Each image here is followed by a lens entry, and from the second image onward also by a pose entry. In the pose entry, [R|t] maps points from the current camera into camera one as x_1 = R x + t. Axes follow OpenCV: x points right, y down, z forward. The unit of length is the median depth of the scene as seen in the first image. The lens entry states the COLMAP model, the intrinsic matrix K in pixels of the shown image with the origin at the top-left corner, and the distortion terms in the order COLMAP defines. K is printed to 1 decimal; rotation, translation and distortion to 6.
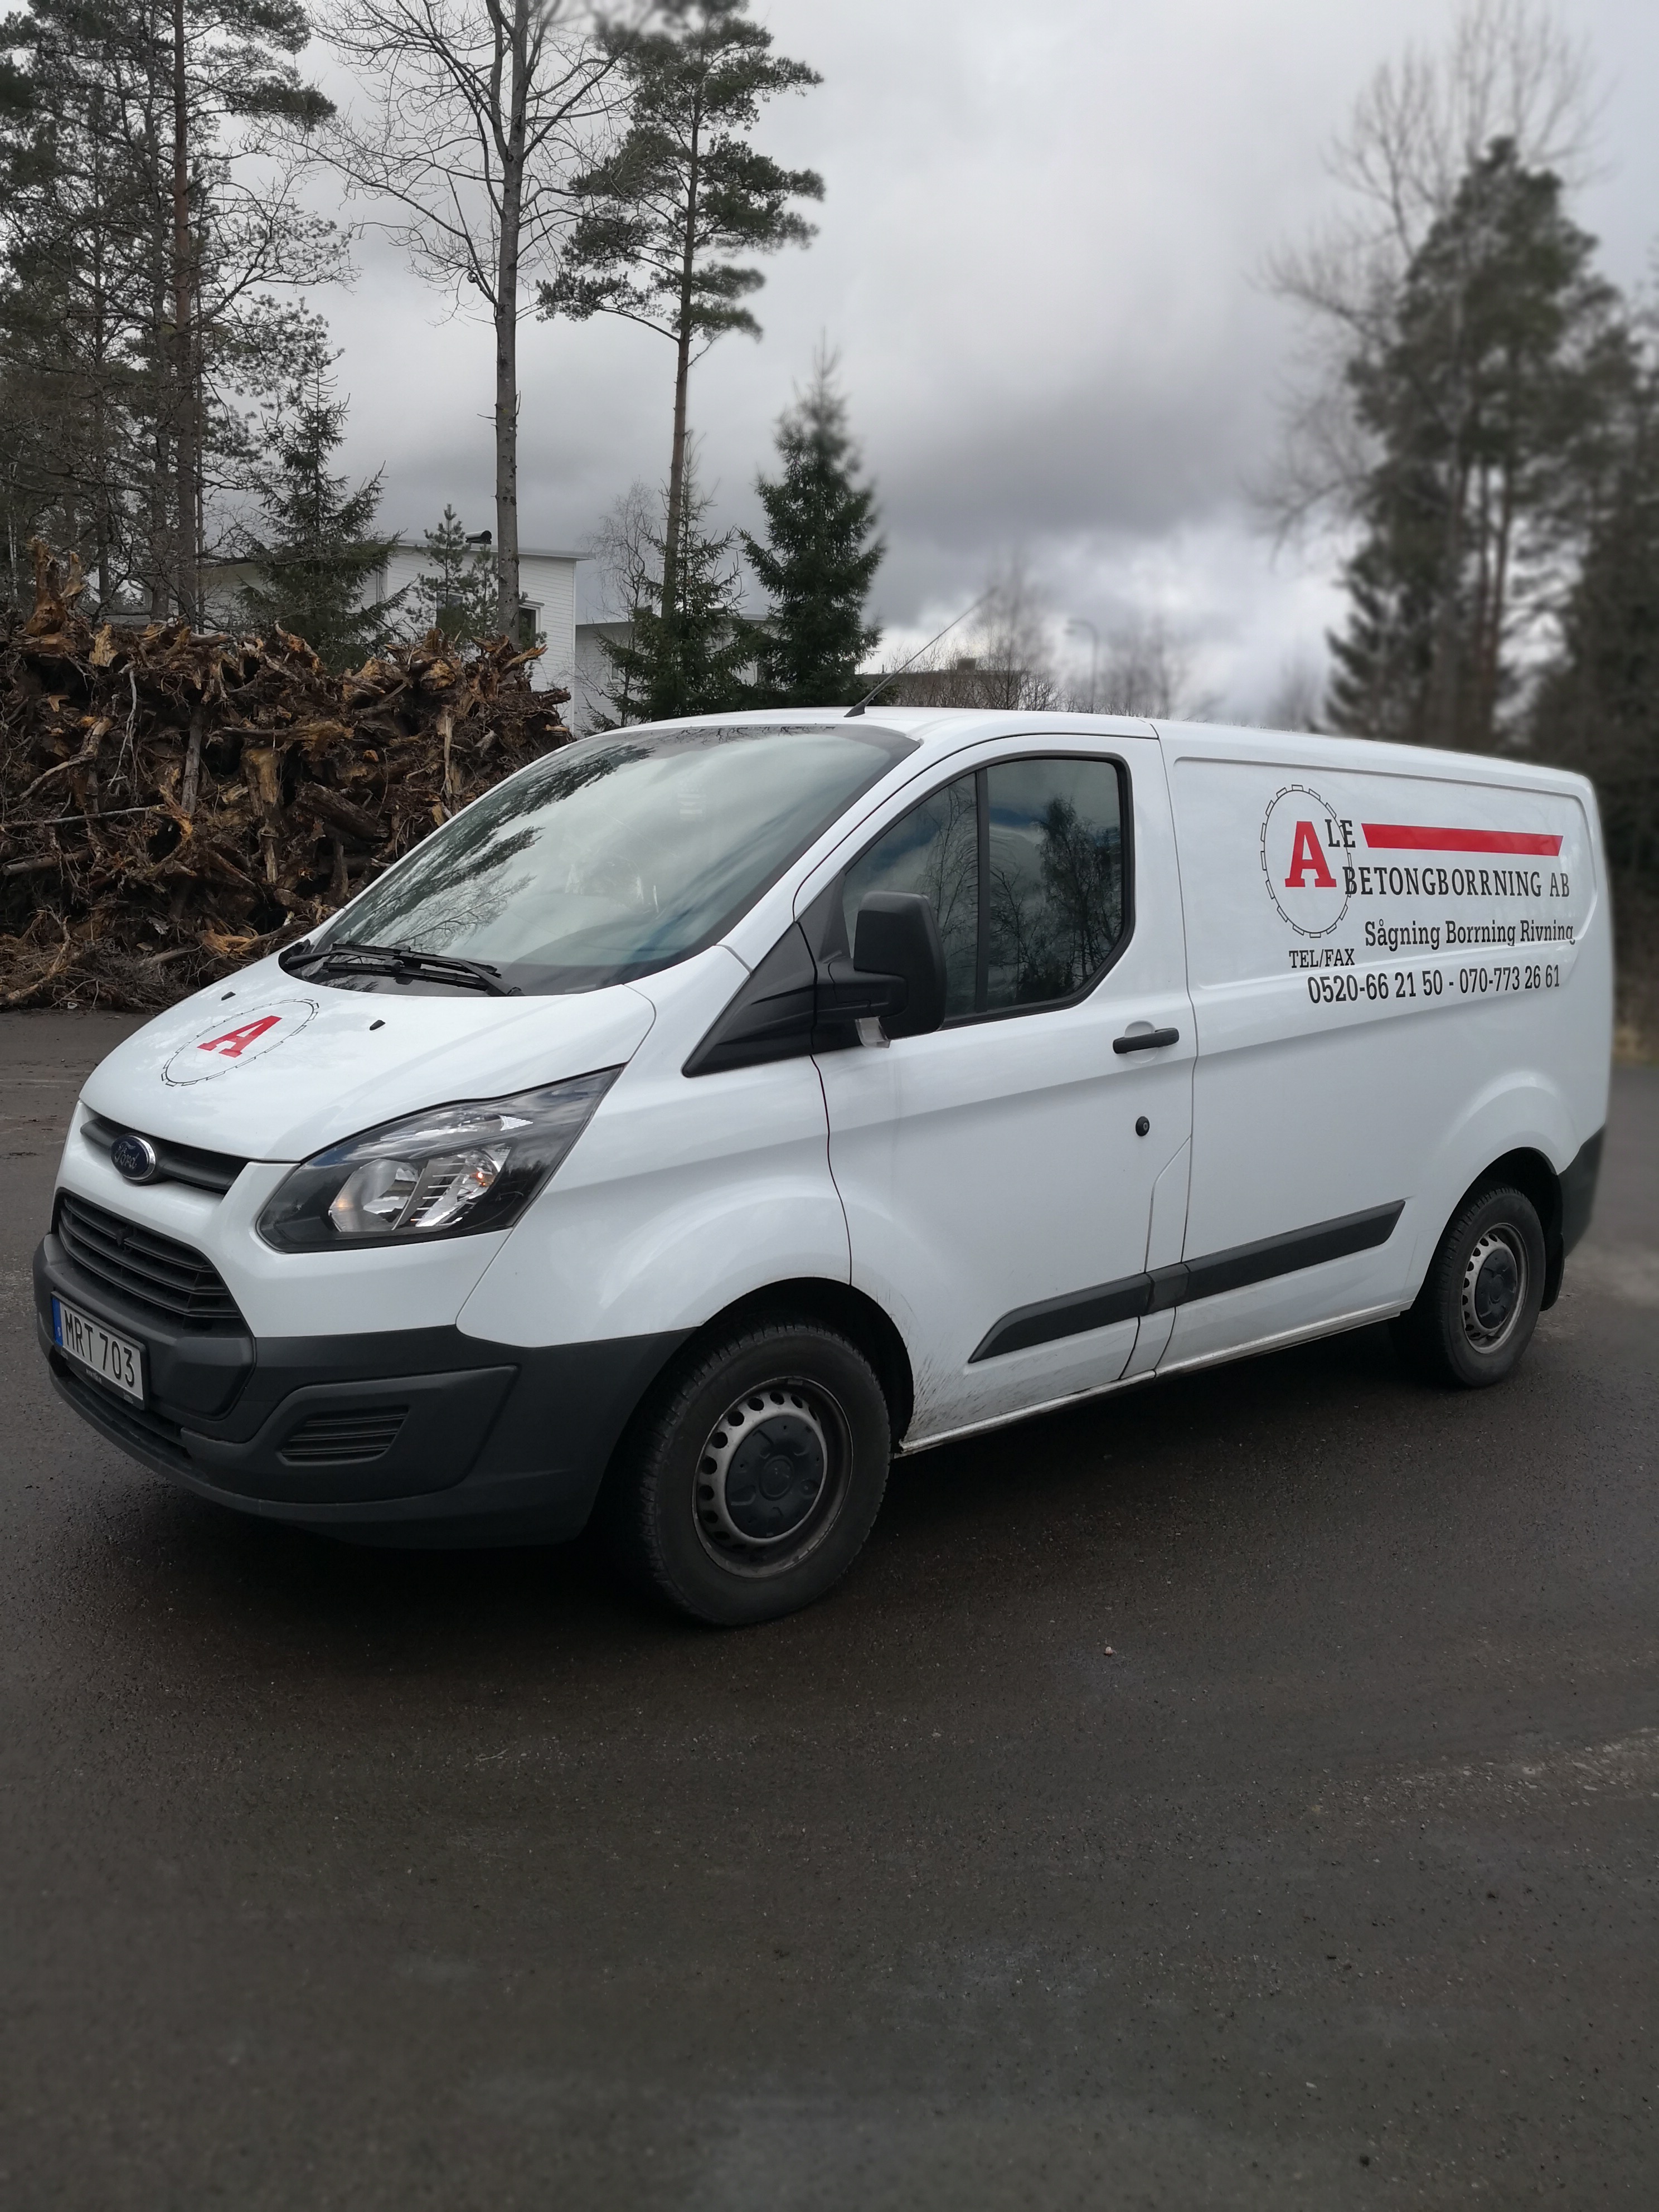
lens RADIAL K [[1838.1, 0, 829.5], [0, 1838.1, 1106.0], [0, 0, 1]] dist [0.008667, 0.003655]
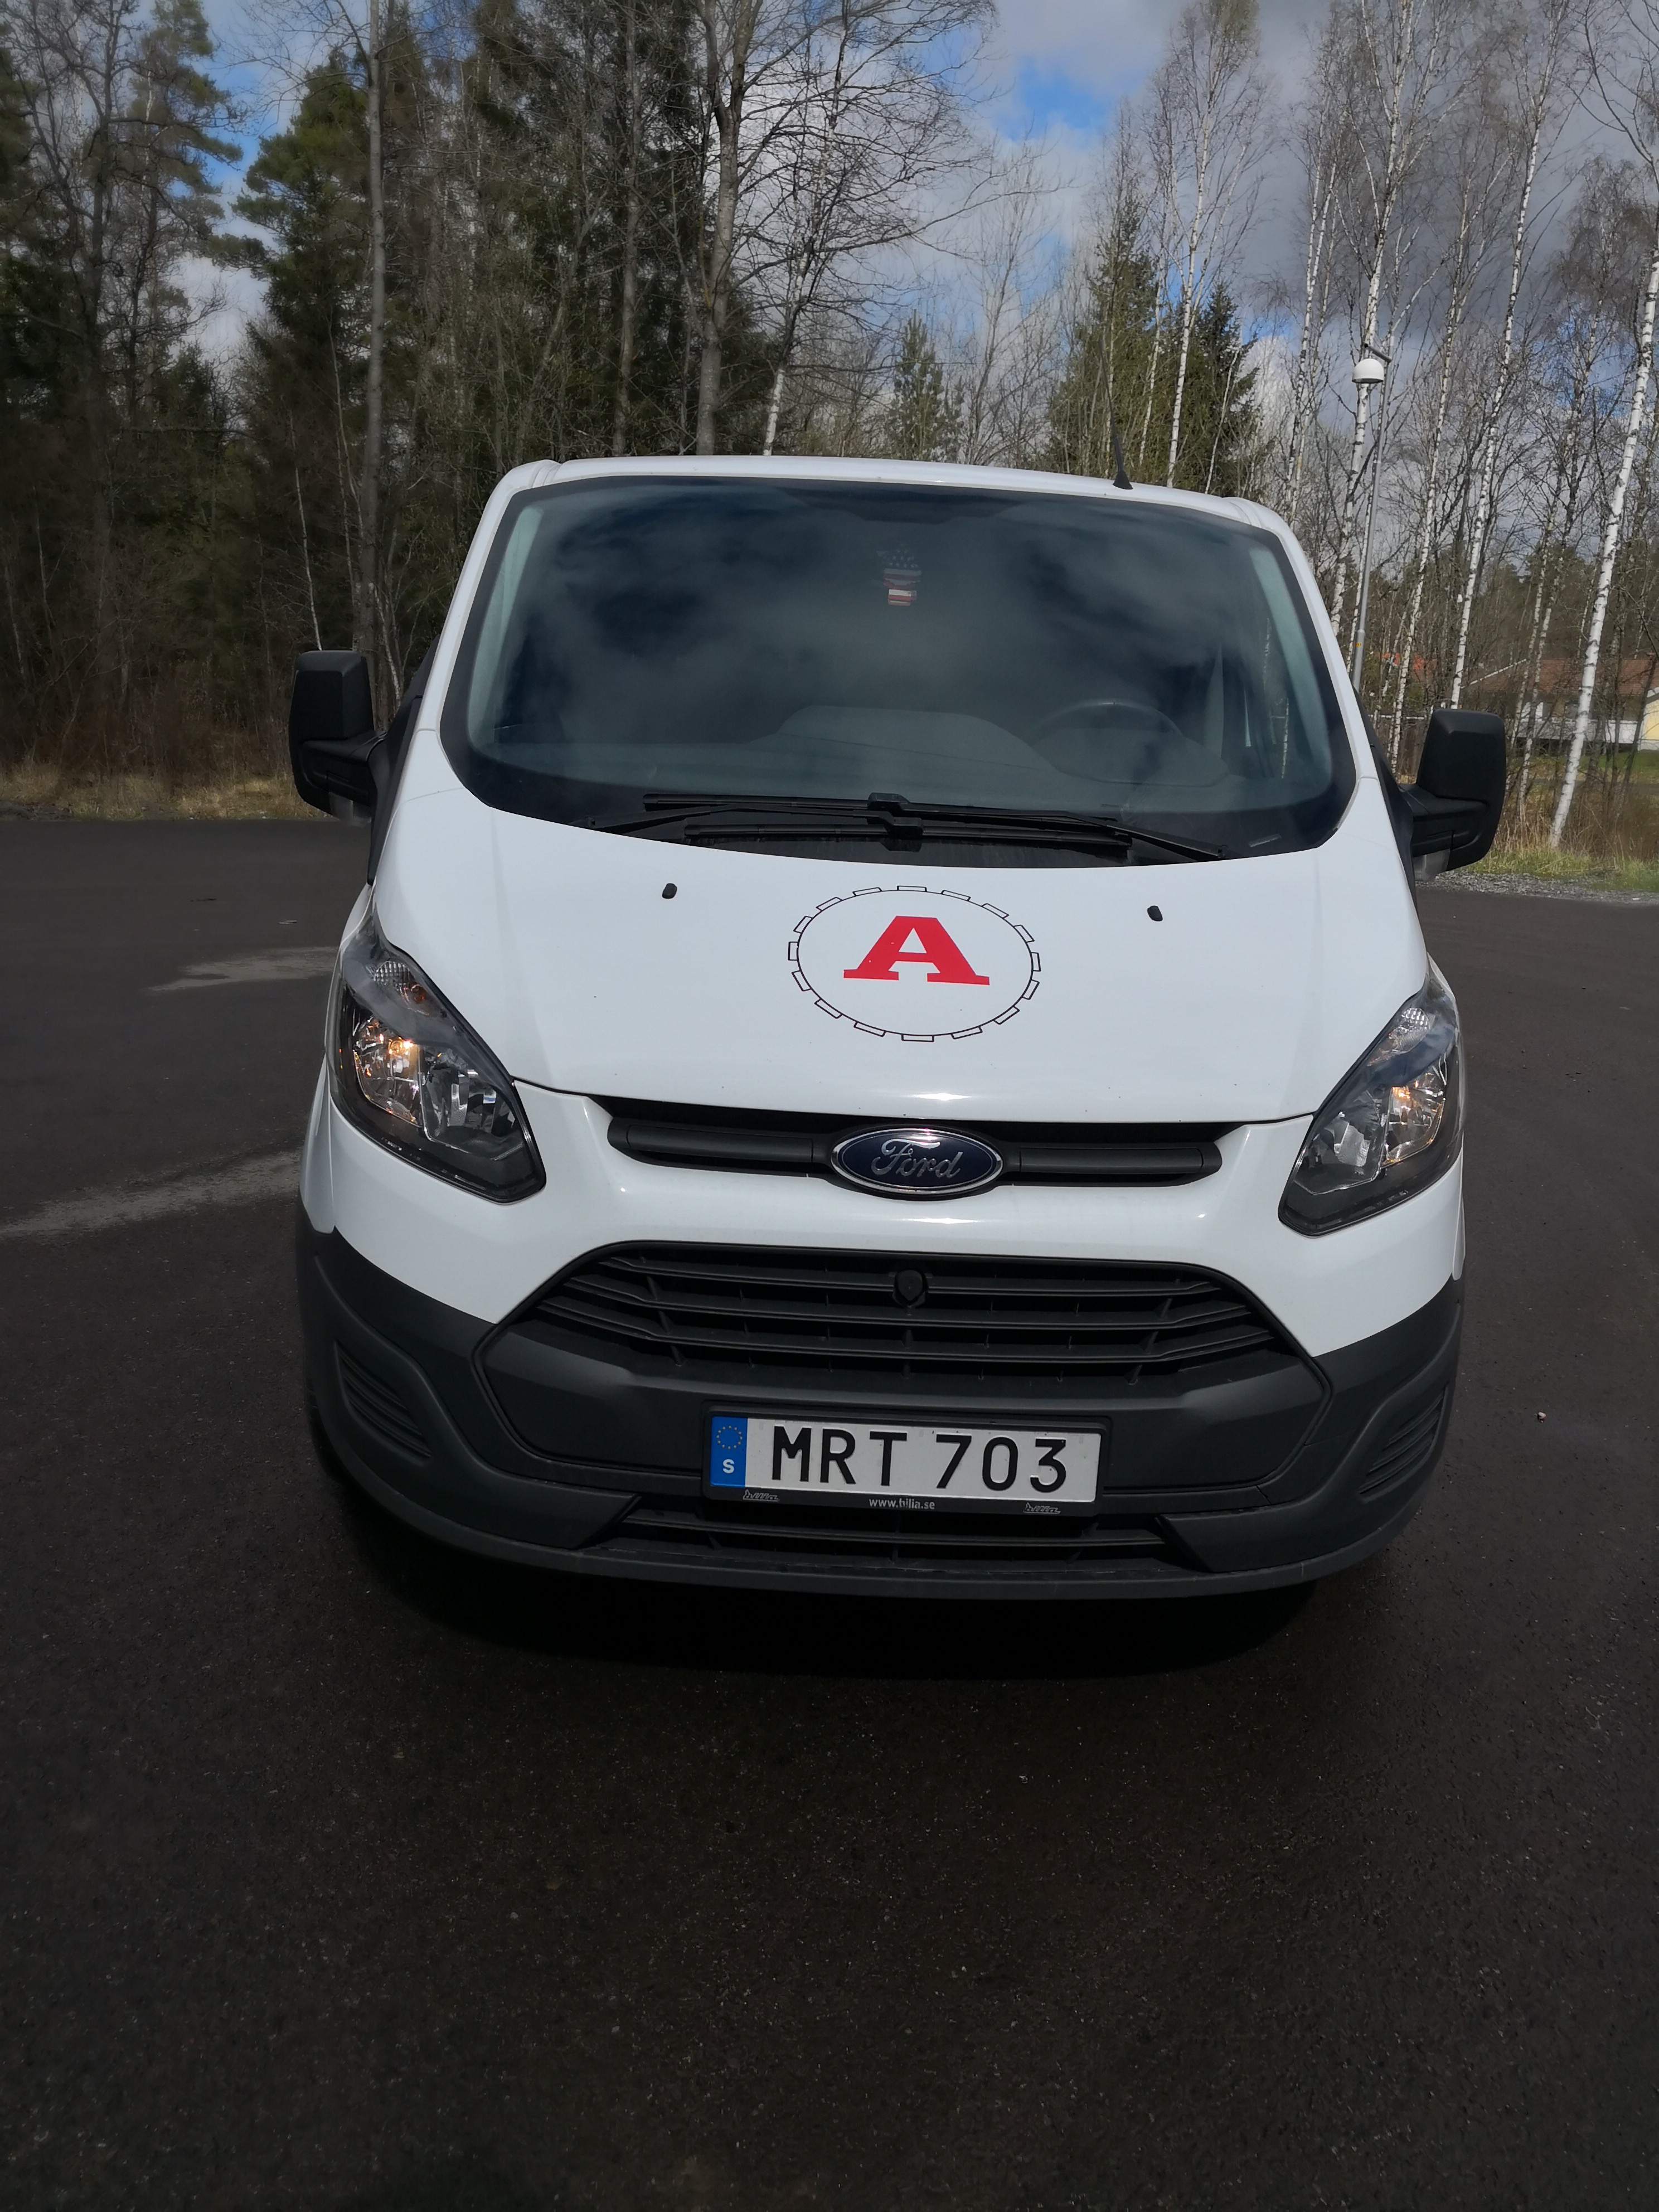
lens RADIAL K [[1858.4, 0, 829.5], [0, 1858.4, 1106.0], [0, 0, 1]] dist [0.013303, -0.039994]
pose [[0.645607, -0.182839, 0.741459, -0.687273], [0.080306, 0.981787, 0.172178, -0.082716], [-0.759436, -0.051616, 0.648531, 0.473358]]
